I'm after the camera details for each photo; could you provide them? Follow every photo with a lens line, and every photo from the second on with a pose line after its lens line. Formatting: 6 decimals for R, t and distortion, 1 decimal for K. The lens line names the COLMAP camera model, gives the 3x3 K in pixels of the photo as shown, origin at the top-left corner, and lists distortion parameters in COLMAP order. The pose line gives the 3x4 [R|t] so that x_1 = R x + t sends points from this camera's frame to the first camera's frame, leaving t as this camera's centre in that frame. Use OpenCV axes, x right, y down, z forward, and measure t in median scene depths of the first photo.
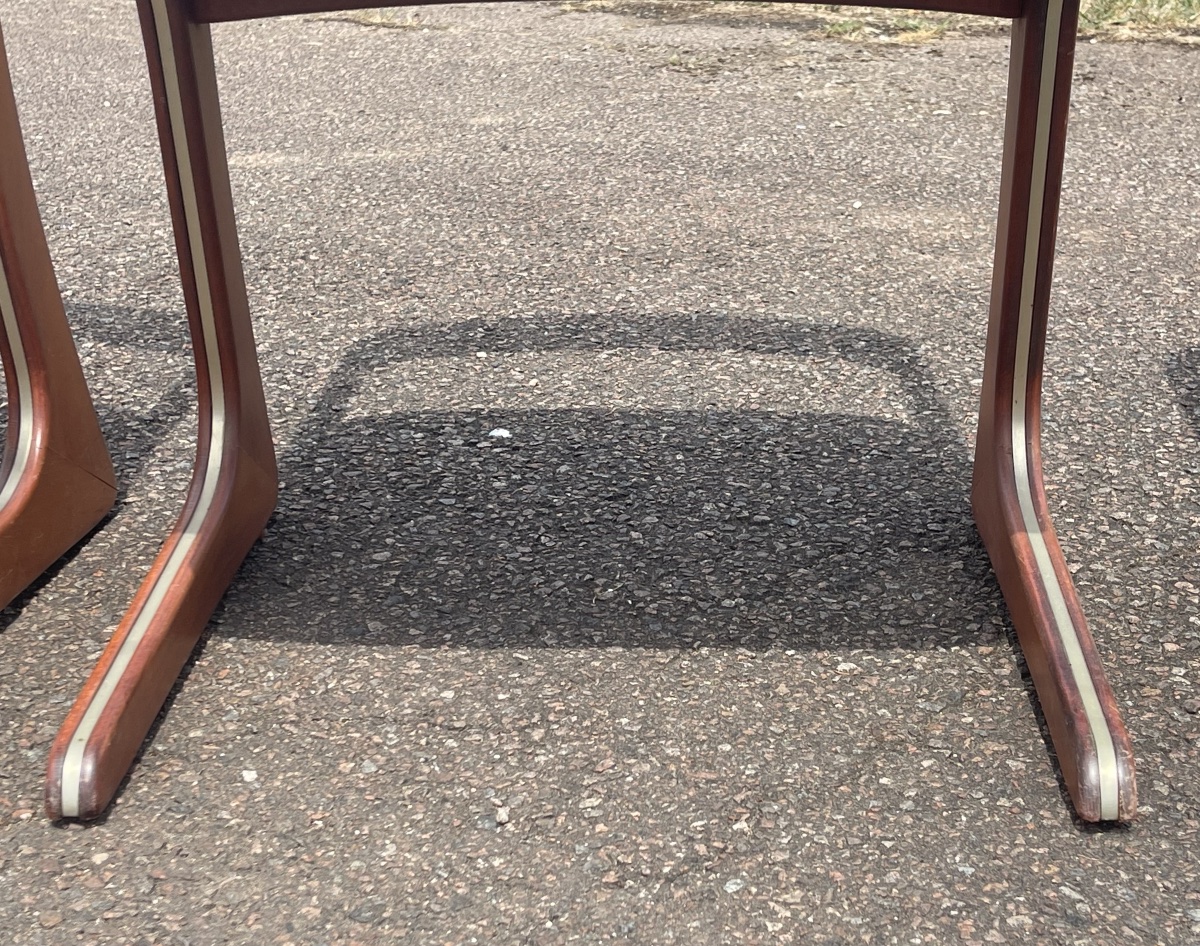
lens RADIAL K [[2049.2, 0, 623.2], [0, 2049.2, 473.4], [0, 0, 1]] dist [0.196139, -1.024221]
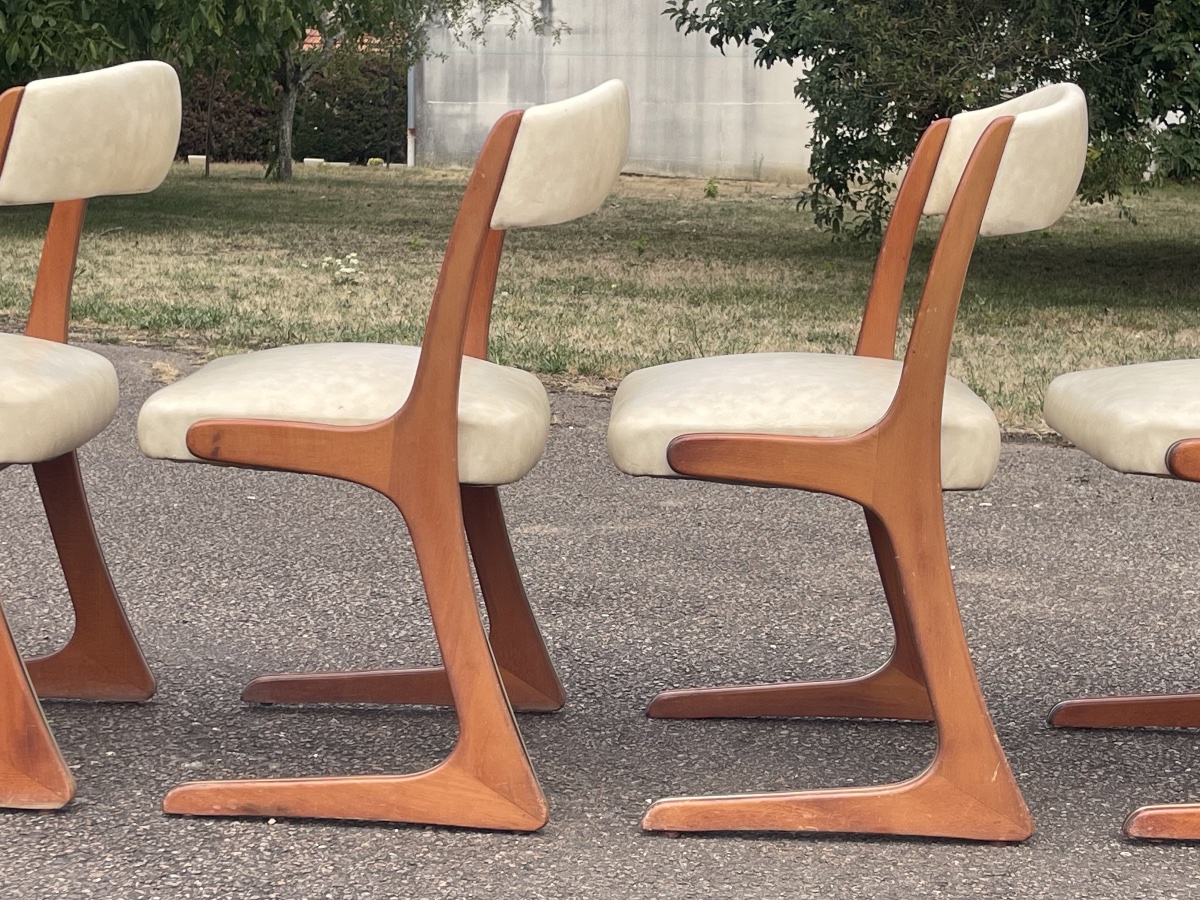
lens RADIAL K [[2159.1, 0, 600.0], [0, 2159.1, 450.0], [0, 0, 1]] dist [0.182399, -0.859838]
pose [[0.999633, 0.021615, 0.016347, -0.174075], [-0.018338, 0.983628, -0.179273, 0.078347], [-0.019954, 0.178907, 0.983664, -0.603336]]
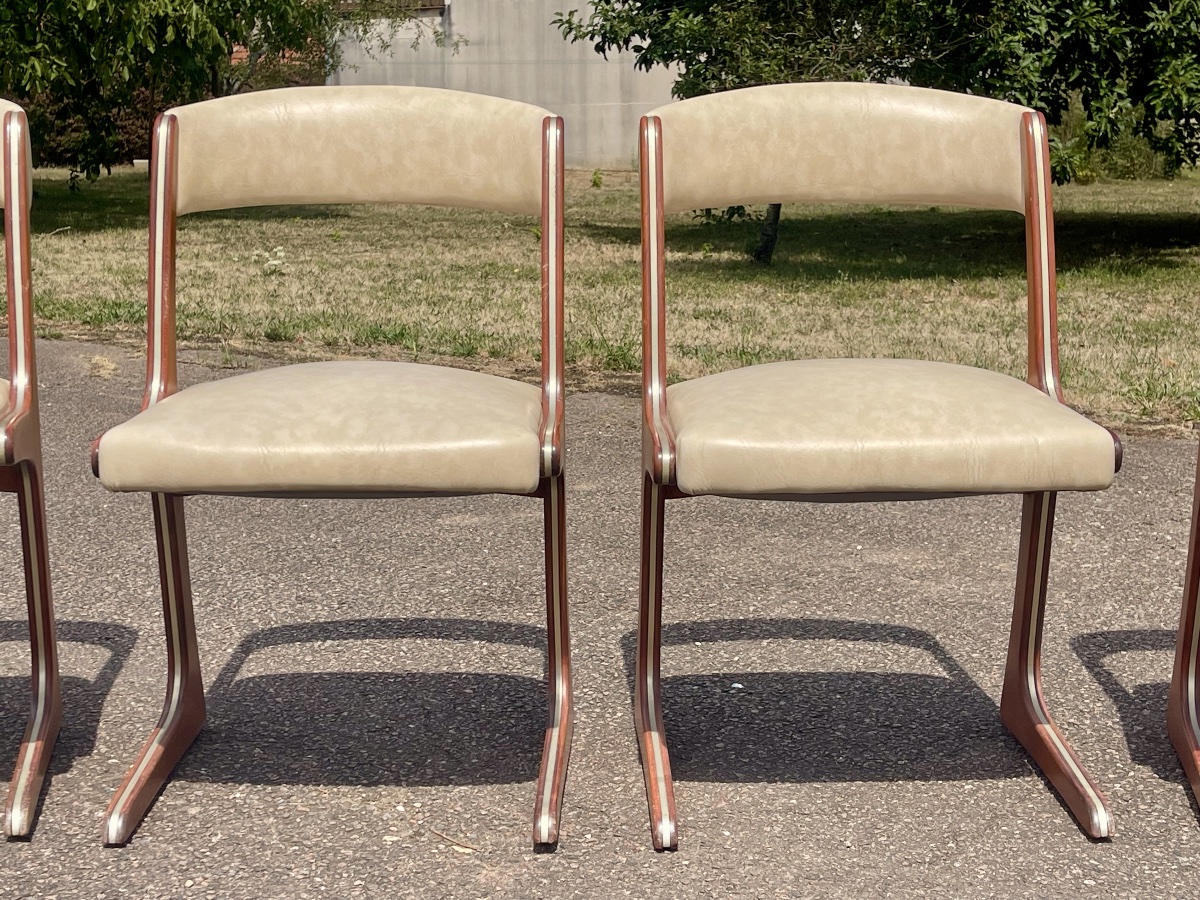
lens RADIAL K [[1853.7, 0, 599.8], [0, 1853.7, 474.9], [0, 0, 1]] dist [0.166363, -0.690436]
pose [[0.997708, -0.010475, 0.066856, -0.179944], [0.019935, 0.989600, -0.142457, 0.017832], [-0.064669, 0.143463, 0.987541, -0.430046]]
